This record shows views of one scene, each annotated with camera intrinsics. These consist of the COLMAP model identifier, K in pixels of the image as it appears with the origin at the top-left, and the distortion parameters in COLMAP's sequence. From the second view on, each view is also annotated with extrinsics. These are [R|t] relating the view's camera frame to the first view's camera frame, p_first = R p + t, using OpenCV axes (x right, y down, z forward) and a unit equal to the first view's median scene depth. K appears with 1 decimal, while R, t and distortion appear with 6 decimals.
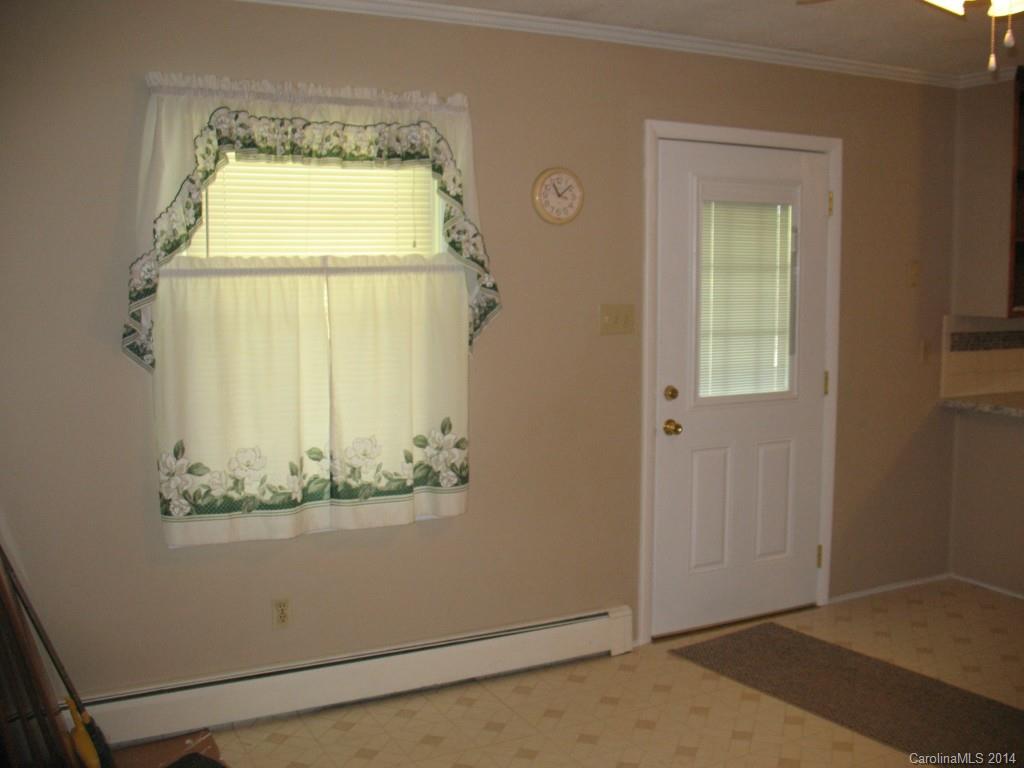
lens RADIAL K [[1070.5, 0, 512.0], [0, 1070.5, 384.0], [0, 0, 1]] dist [-0.173912, 0.199109]
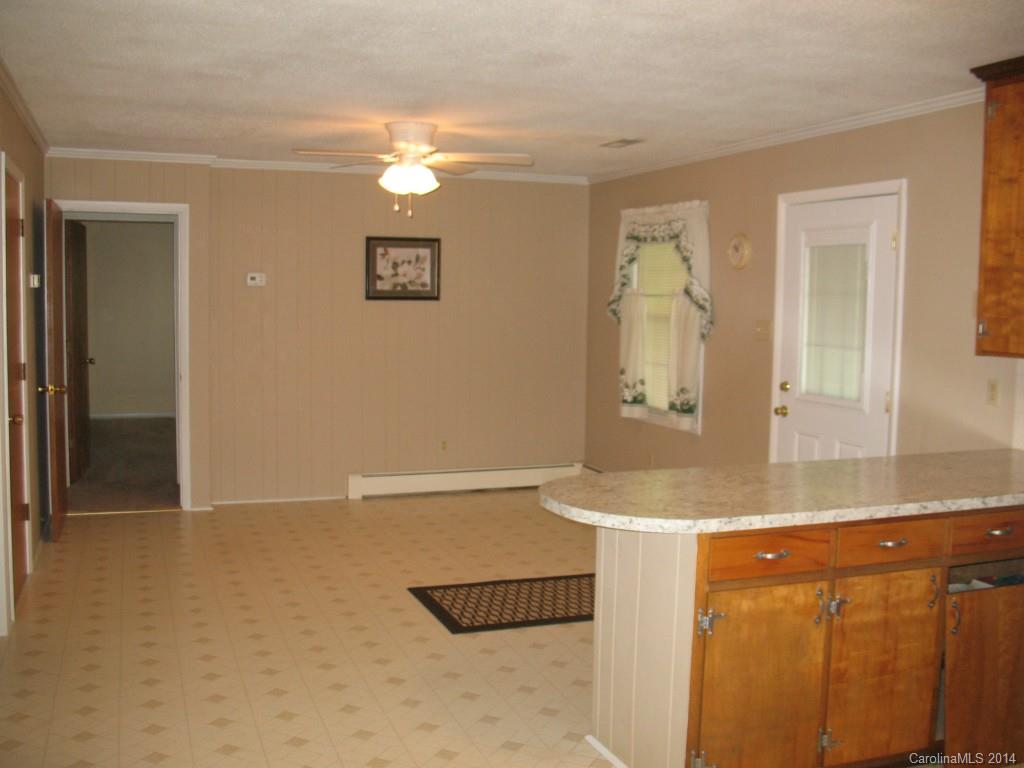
lens RADIAL K [[1070.5, 0, 512.0], [0, 1070.5, 384.0], [0, 0, 1]] dist [-0.173912, 0.199109]
pose [[-0.192288, 0.081432, -0.977954, 1.738165], [-0.130758, 0.985539, 0.107774, -0.107772], [0.972588, 0.148599, -0.178859, 0.998302]]
